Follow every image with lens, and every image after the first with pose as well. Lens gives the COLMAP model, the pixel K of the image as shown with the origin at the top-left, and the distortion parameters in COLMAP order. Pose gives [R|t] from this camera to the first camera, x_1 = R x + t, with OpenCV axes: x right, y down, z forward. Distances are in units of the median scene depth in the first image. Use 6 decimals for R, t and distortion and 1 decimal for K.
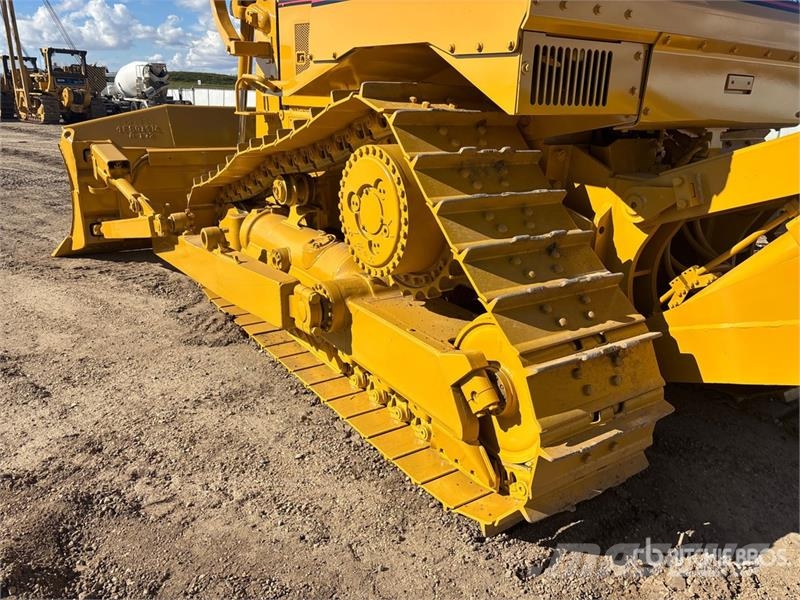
lens RADIAL K [[602.1, 0, 401.4], [0, 602.1, 299.8], [0, 0, 1]] dist [0.048195, -0.056493]
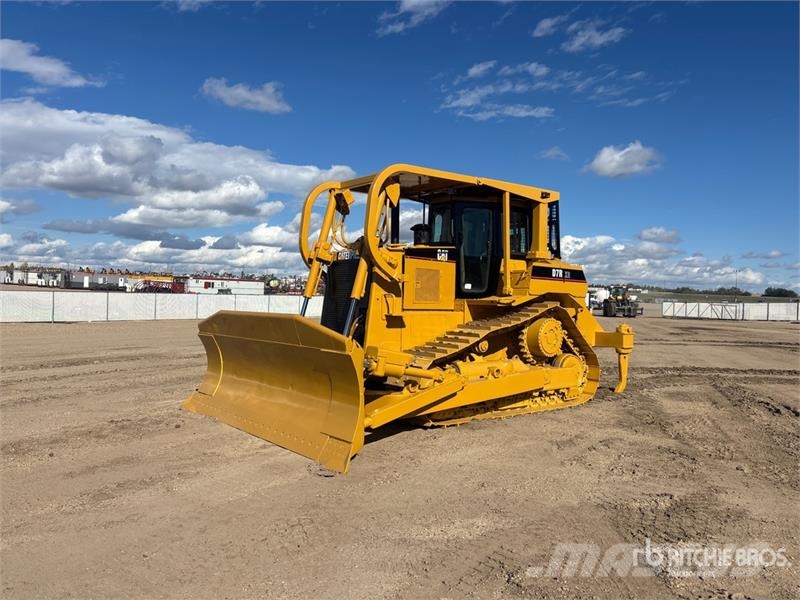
lens RADIAL K [[602.3, 0, 400.6], [0, 602.3, 297.0], [0, 0, 1]] dist [0.060277, -0.069937]
pose [[-0.083242, -0.026267, 0.996183, -3.370753], [0.294532, 0.954344, 0.049776, -0.784314], [-0.952009, 0.297552, -0.071705, 1.992299]]
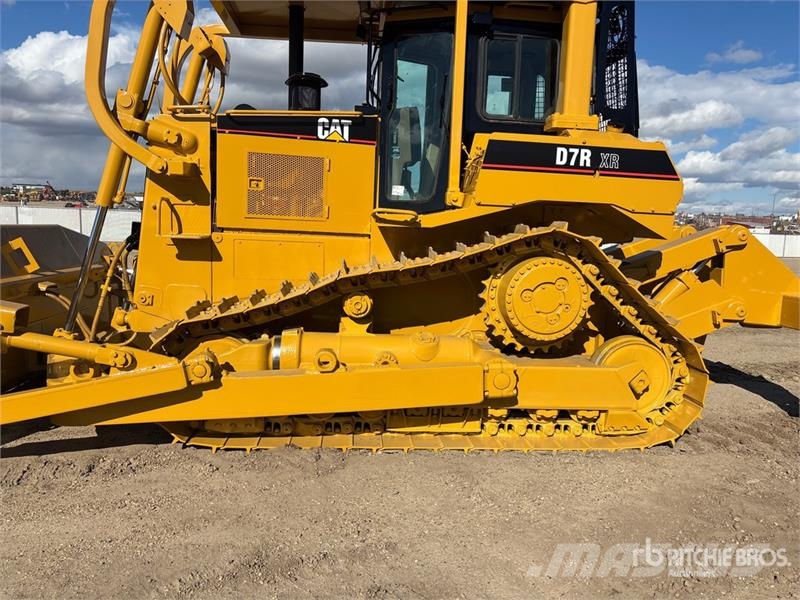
lens RADIAL K [[605.1, 0, 402.4], [0, 605.1, 304.1], [0, 0, 1]] dist [0.026388, -0.001743]
pose [[0.485261, -0.124855, 0.865409, -1.602600], [0.252984, 0.967468, -0.002276, -0.227215], [-0.836971, 0.220040, 0.501060, 0.534398]]
